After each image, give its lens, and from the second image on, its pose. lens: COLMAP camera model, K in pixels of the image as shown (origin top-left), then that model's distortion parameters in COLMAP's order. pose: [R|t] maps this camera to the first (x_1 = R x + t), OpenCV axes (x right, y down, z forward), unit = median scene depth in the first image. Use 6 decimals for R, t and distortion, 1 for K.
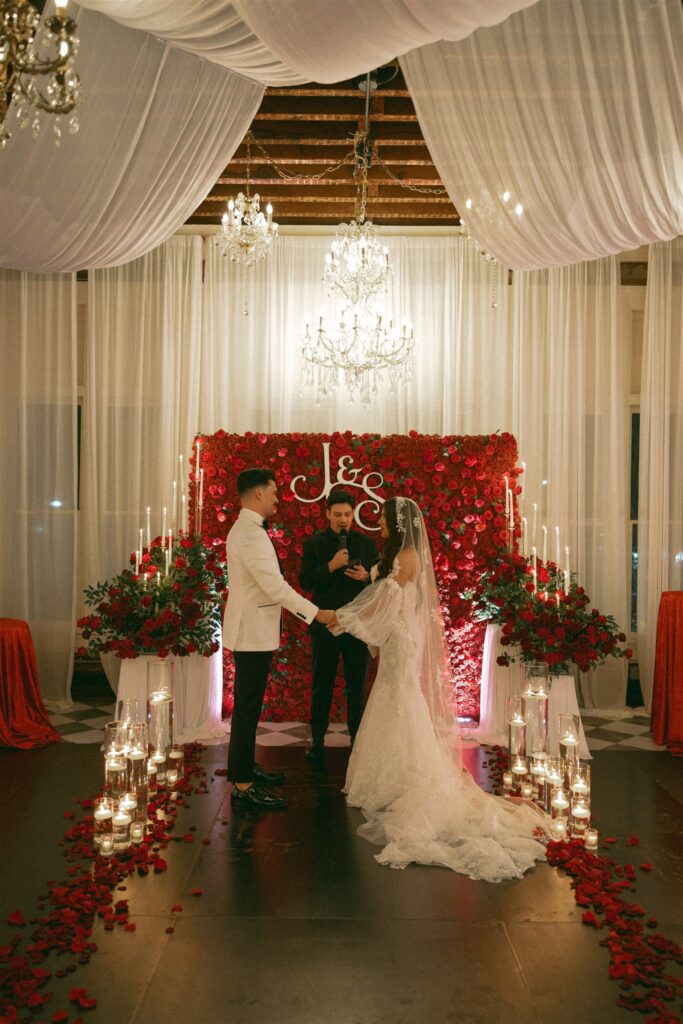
lens RADIAL K [[825.9, 0, 329.7], [0, 825.9, 517.0], [0, 0, 1]] dist [0.014453, -0.001418]
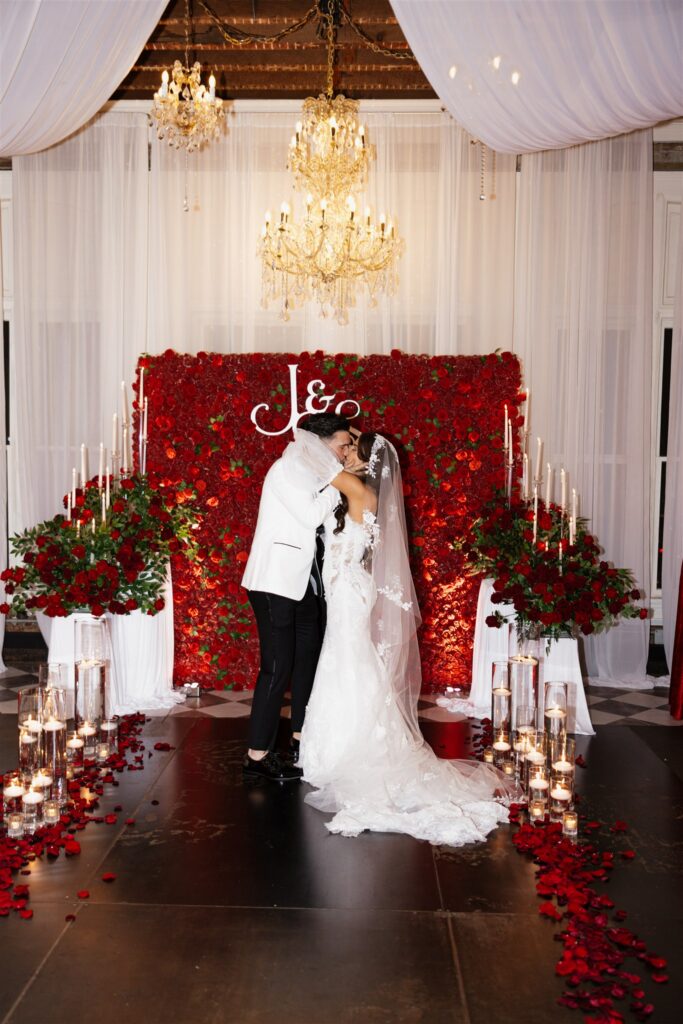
lens RADIAL K [[980.3, 0, 330.5], [0, 980.3, 518.6], [0, 0, 1]] dist [0.014293, 0.000000]
pose [[0.999730, 0.001916, -0.023166, 0.061391], [-0.000382, 0.997816, 0.066052, 0.000829], [0.023242, -0.066025, 0.997547, -0.009023]]
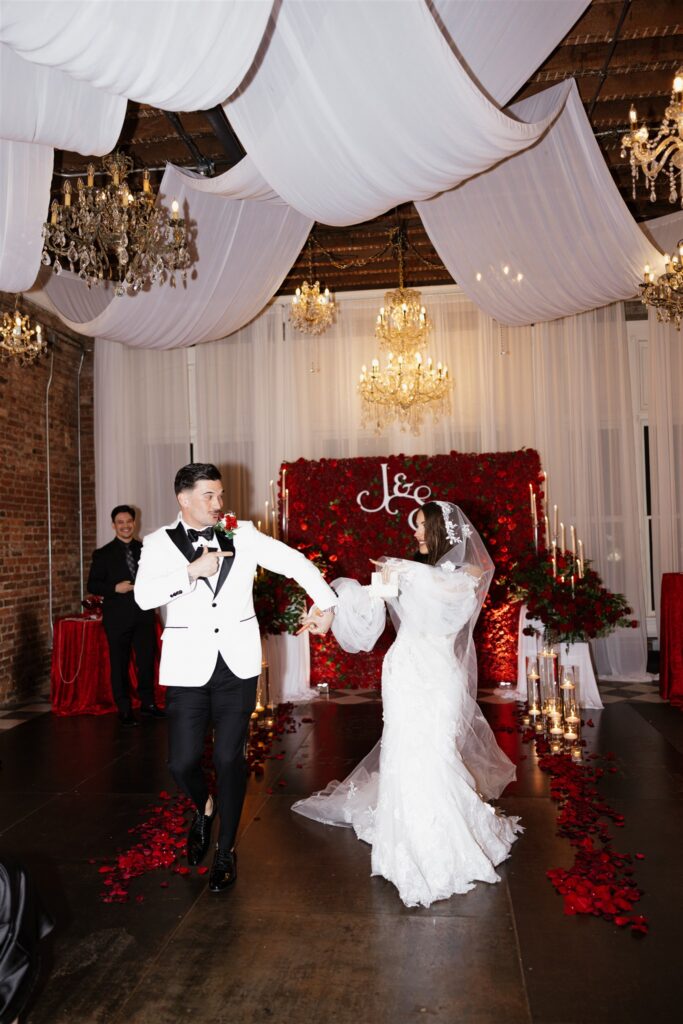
lens RADIAL K [[825.9, 0, 342.5], [0, 825.9, 504.8], [0, 0, 1]] dist [0.014453, -0.001418]
pose [[0.992760, -0.042470, -0.112359, 0.075797], [0.039003, 0.998698, -0.032875, 0.011634], [0.113608, 0.028254, 0.993124, -0.266036]]
